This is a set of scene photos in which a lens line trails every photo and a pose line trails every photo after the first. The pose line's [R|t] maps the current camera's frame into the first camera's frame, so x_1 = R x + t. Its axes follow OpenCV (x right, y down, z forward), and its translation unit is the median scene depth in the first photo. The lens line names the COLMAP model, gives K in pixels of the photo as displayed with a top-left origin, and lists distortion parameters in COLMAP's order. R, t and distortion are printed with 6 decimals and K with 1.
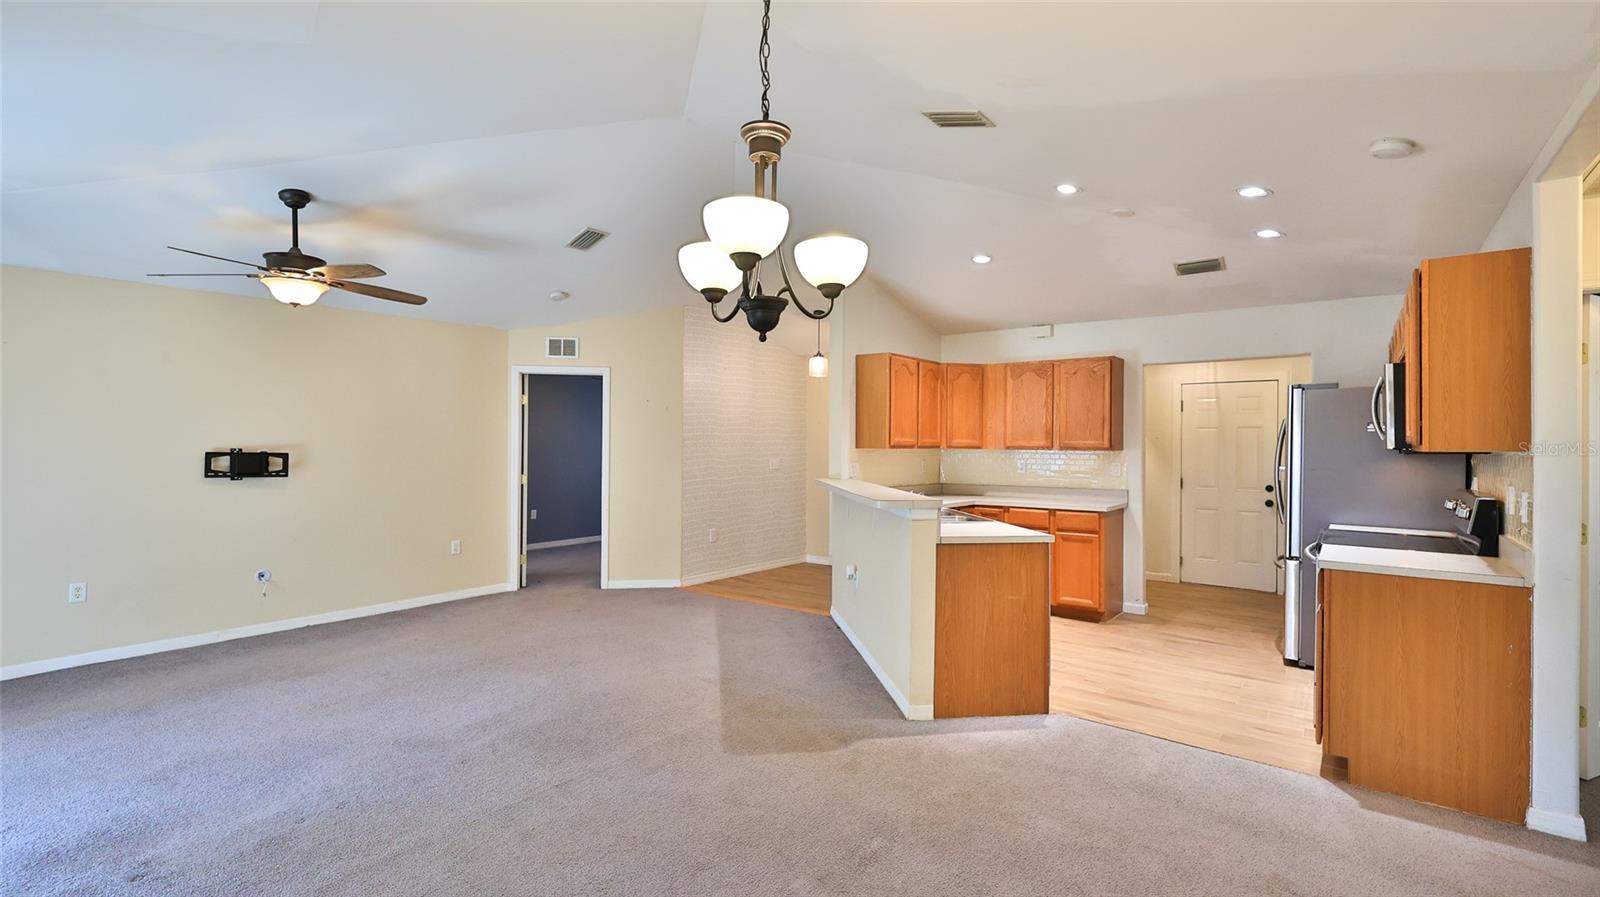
lens RADIAL K [[709.9, 0, 787.5], [0, 709.9, 439.2], [0, 0, 1]] dist [-0.000560, -0.000020]
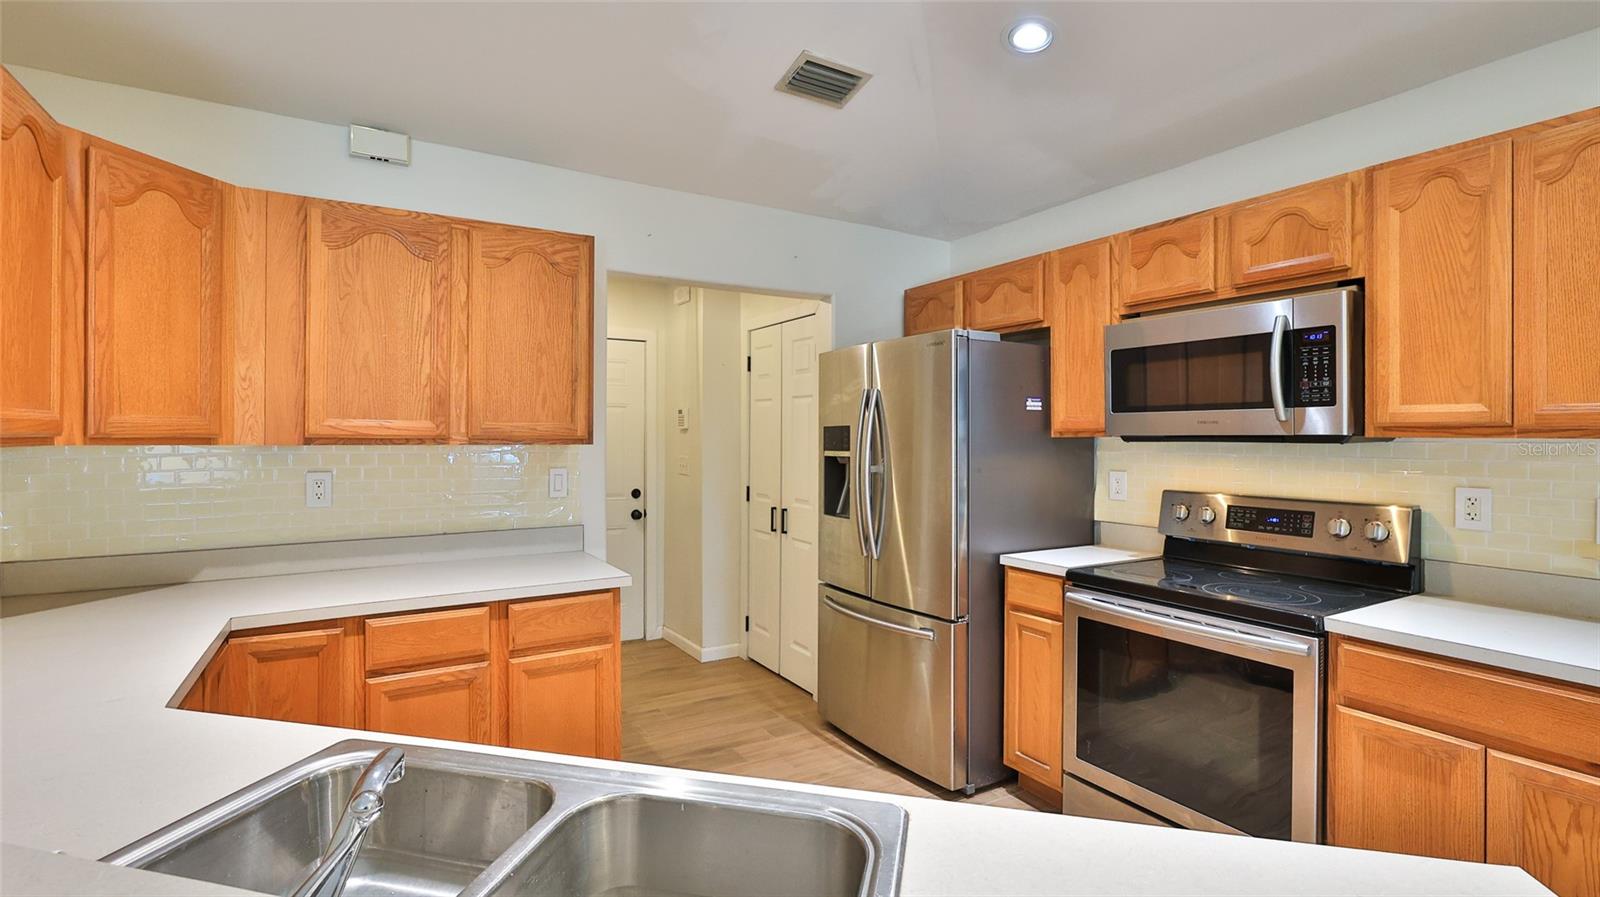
lens RADIAL K [[722.6, 0, 768.6], [0, 722.6, 437.9], [0, 0, 1]] dist [0.000033, -0.000010]
pose [[0.368314, -0.007980, 0.929667, 0.065006], [-0.005509, 0.999927, 0.010765, 0.006044], [-0.929685, -0.009087, 0.368243, 0.683589]]
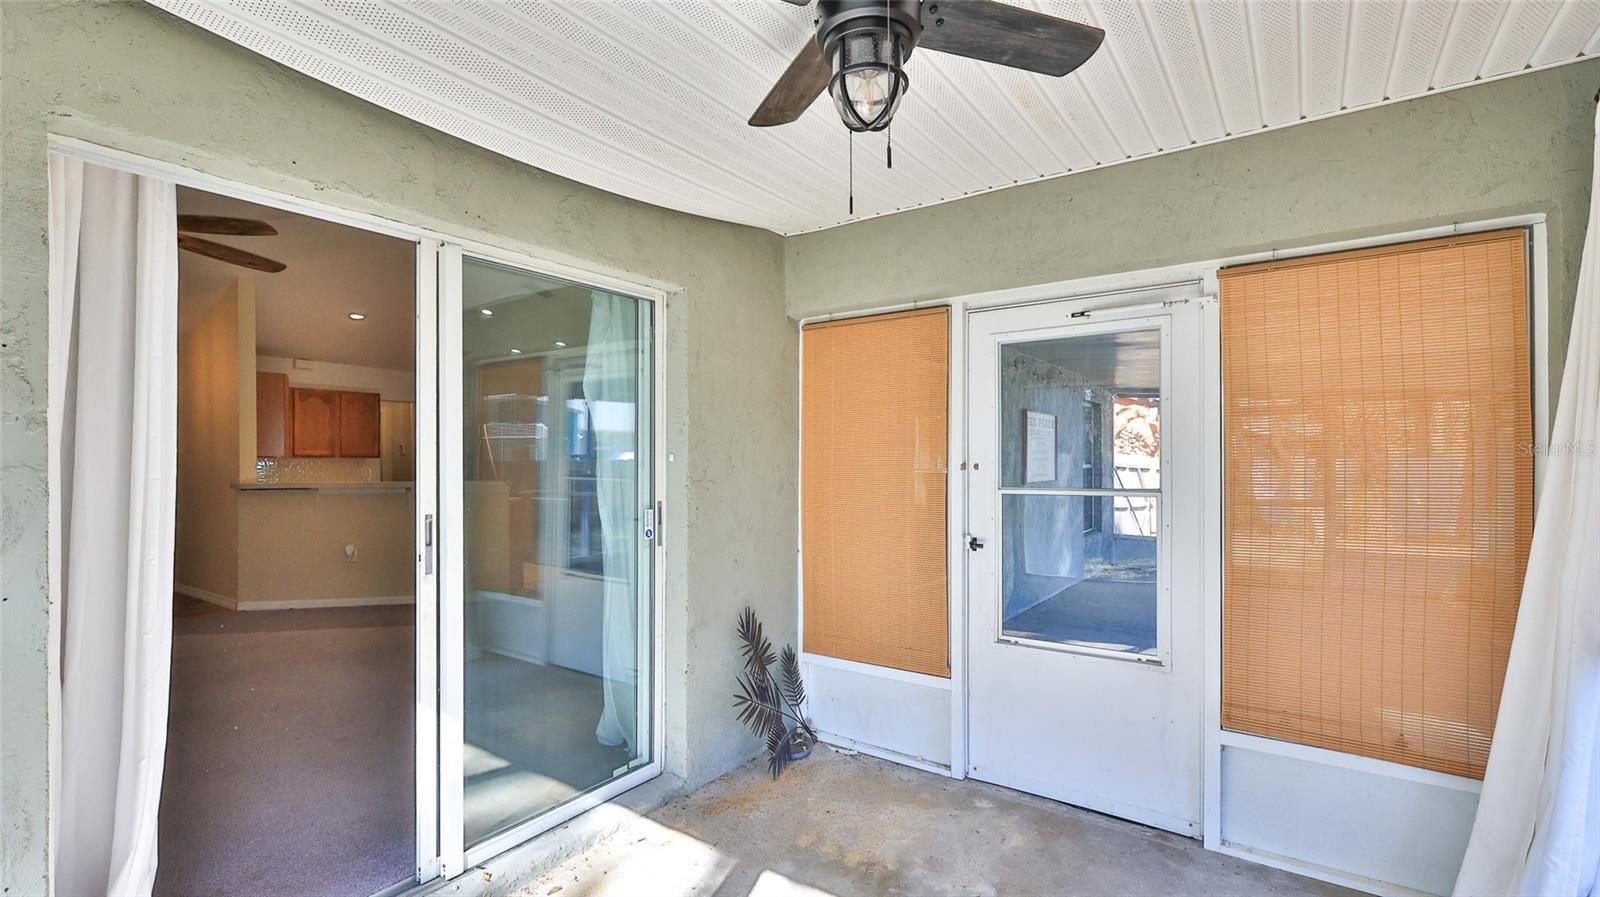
lens RADIAL K [[717.9, 0, 799.9], [0, 717.9, 465.1], [0, 0, 1]] dist [-0.000354, 0.000018]
pose [[-0.058180, -0.009343, 0.998262, -1.020673], [-0.000253, 0.999956, 0.009344, 0.015974], [-0.998306, 0.000291, -0.058180, 0.204329]]
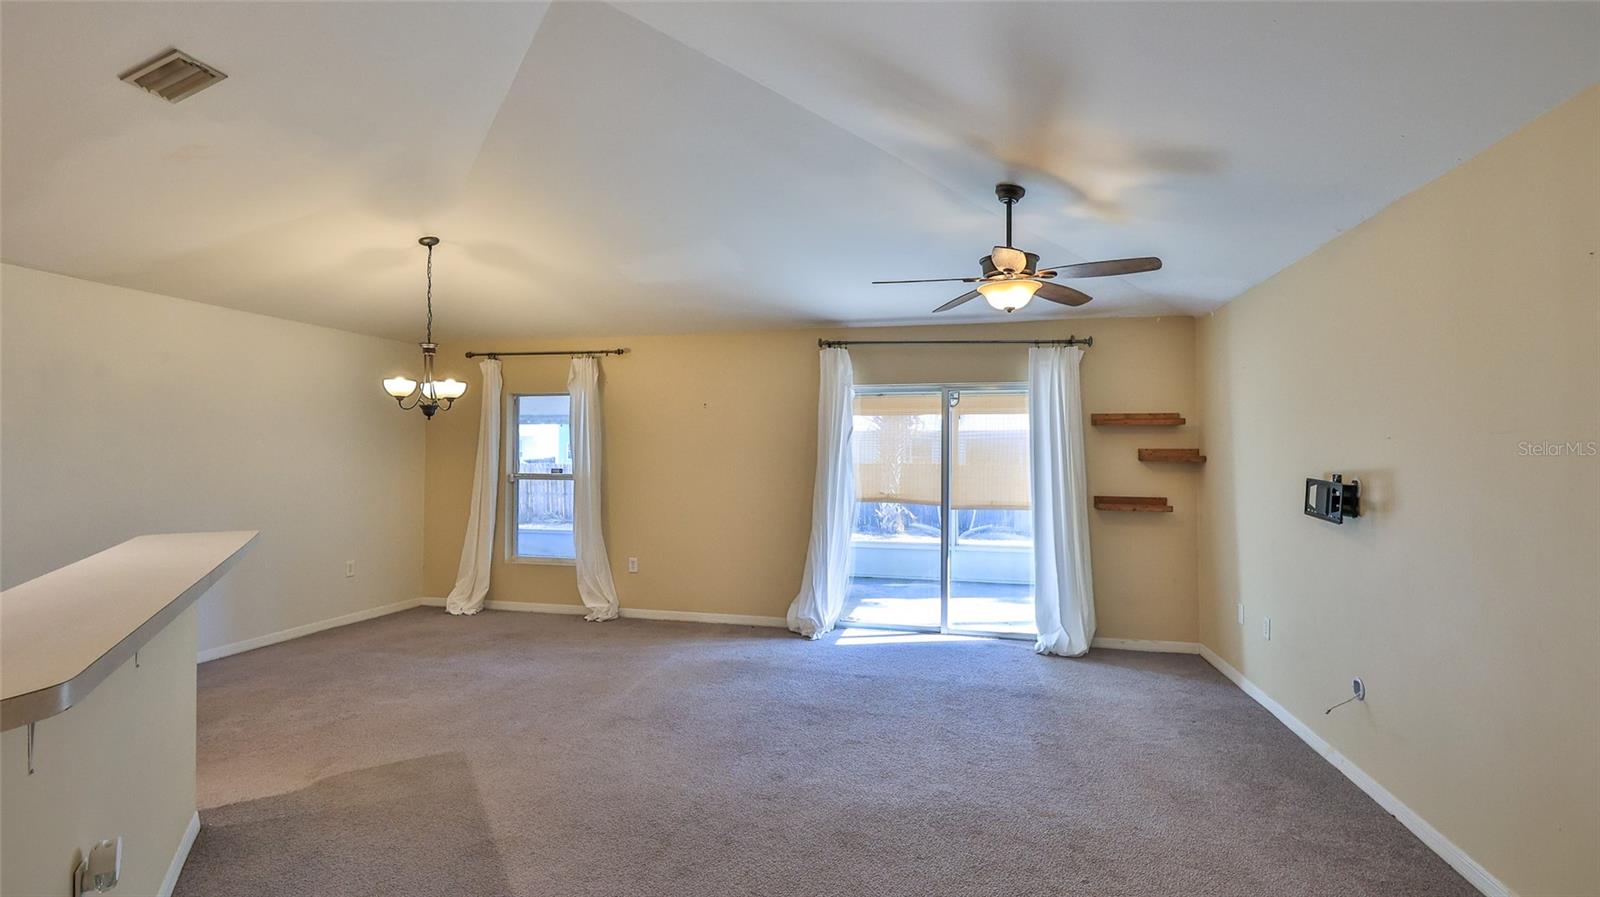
lens RADIAL K [[706.4, 0, 800.0], [0, 706.4, 448.5], [0, 0, 1]] dist [-0.000600, -0.000036]
pose [[-0.902012, -0.013066, -0.431513, -0.044226], [-0.006709, 0.999845, -0.016251, 0.002472], [0.431659, -0.011764, -0.901960, 1.145938]]
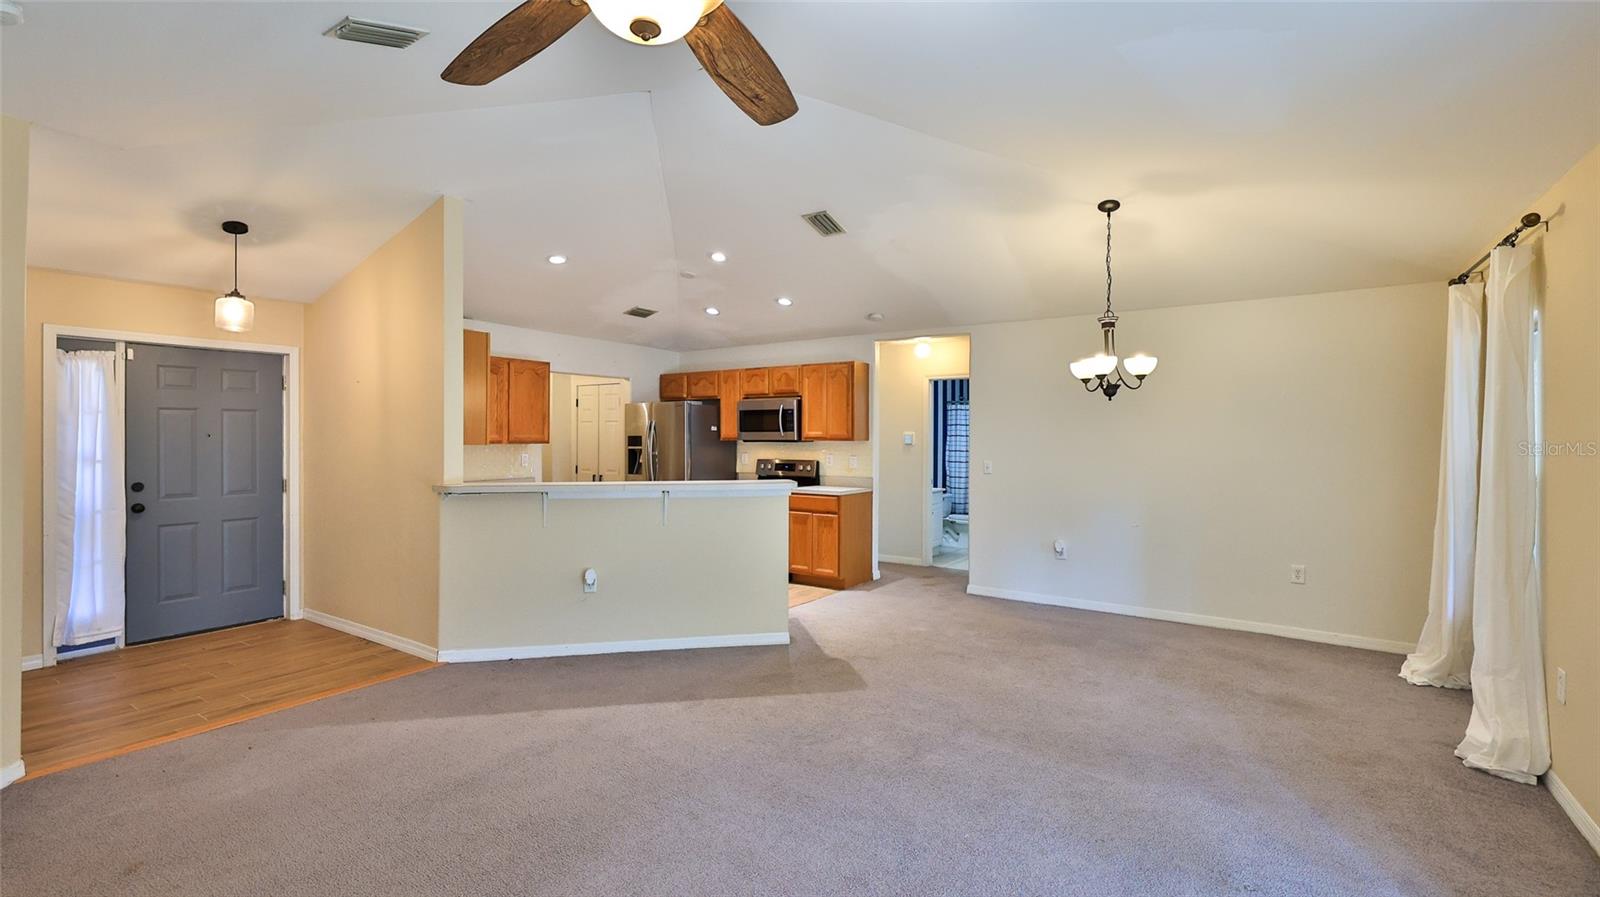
lens RADIAL K [[706.4, 0, 800.0], [0, 706.4, 448.5], [0, 0, 1]] dist [-0.000600, -0.000036]
pose [[-0.077282, -0.021210, 0.996784, -0.690509], [-0.008439, 0.999752, 0.020619, -0.003271], [-0.996974, -0.006819, -0.077442, 0.641548]]
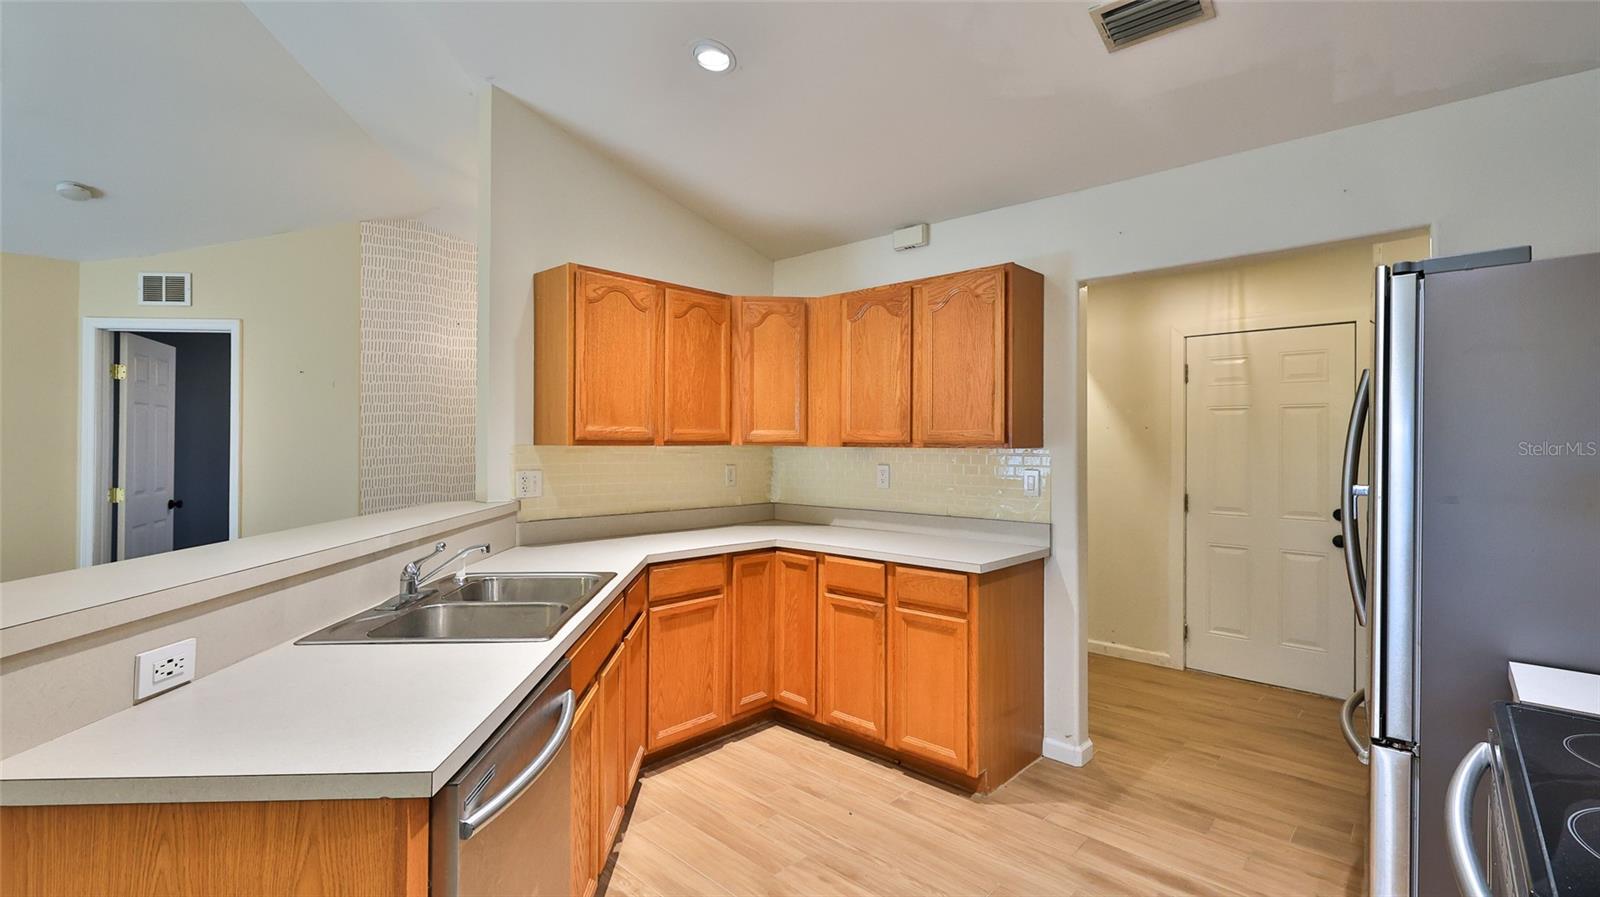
lens RADIAL K [[709.9, 0, 787.5], [0, 709.9, 439.2], [0, 0, 1]] dist [-0.000560, -0.000020]
pose [[0.997081, -0.004090, -0.076244, 0.318869], [0.004162, 0.999991, 0.000784, 0.008042], [0.076240, -0.001099, 0.997089, 0.453285]]
